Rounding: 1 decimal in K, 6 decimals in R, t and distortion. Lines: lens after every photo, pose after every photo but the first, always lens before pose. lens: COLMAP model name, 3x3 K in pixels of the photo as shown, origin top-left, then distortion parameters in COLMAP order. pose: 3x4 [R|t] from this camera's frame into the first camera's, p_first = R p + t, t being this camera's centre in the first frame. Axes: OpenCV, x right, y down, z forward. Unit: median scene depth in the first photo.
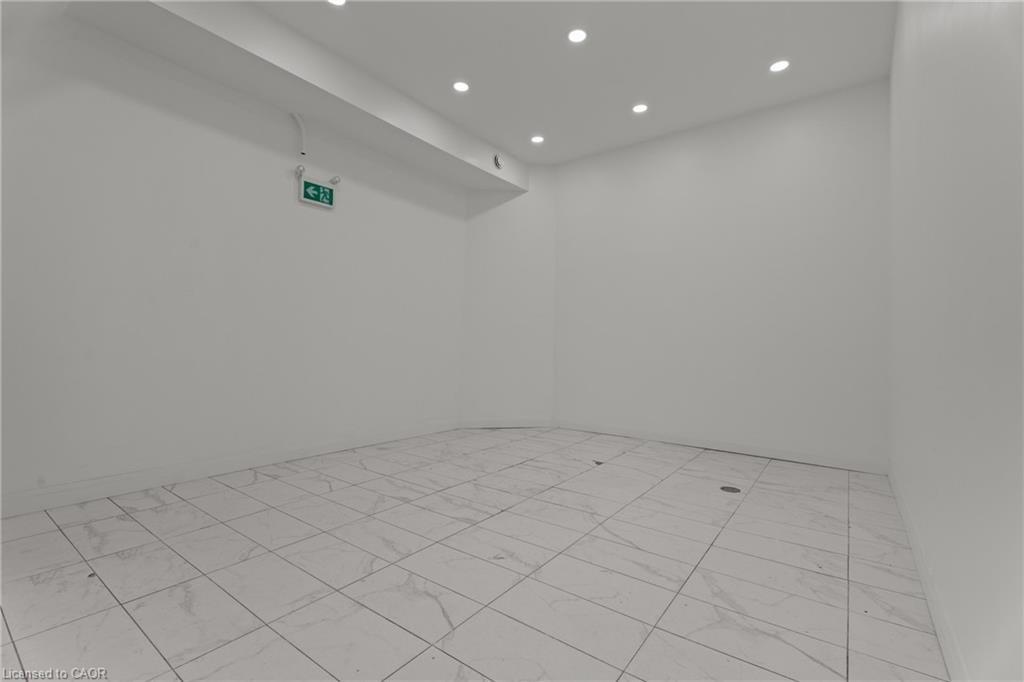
lens RADIAL K [[466.6, 0, 510.7], [0, 466.6, 342.7], [0, 0, 1]] dist [0.000716, 0.000432]
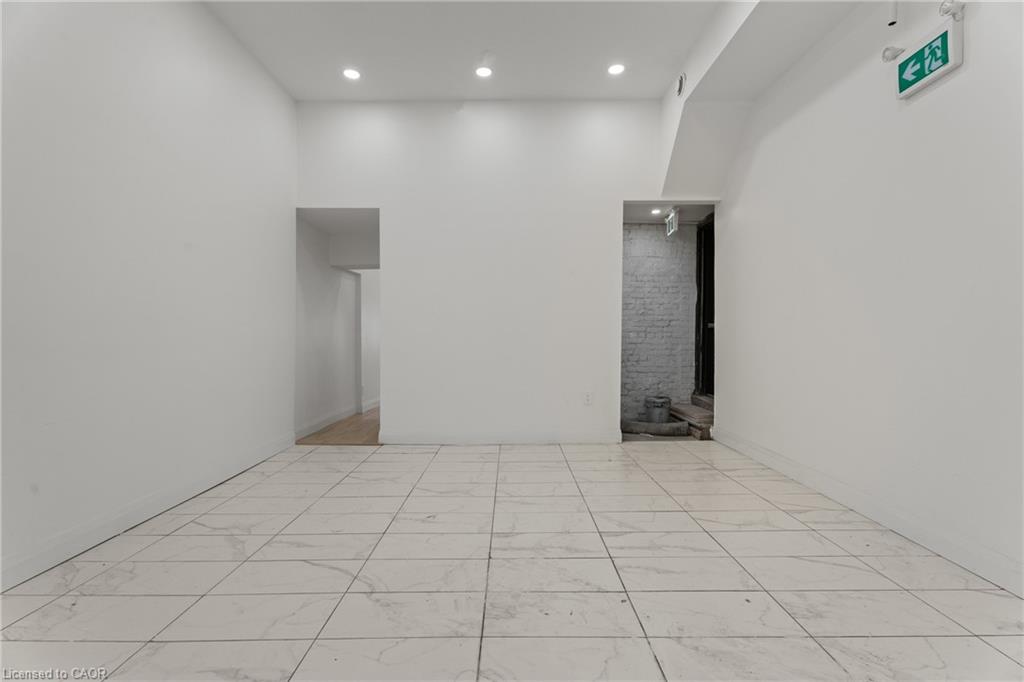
lens RADIAL K [[466.6, 0, 514.8], [0, 466.6, 339.6], [0, 0, 1]] dist [0.000716, 0.000432]
pose [[-0.802883, -0.006706, -0.596099, 0.390908], [-0.005646, 0.999977, -0.003645, 0.005462], [0.596110, 0.000439, -0.802902, 1.569844]]
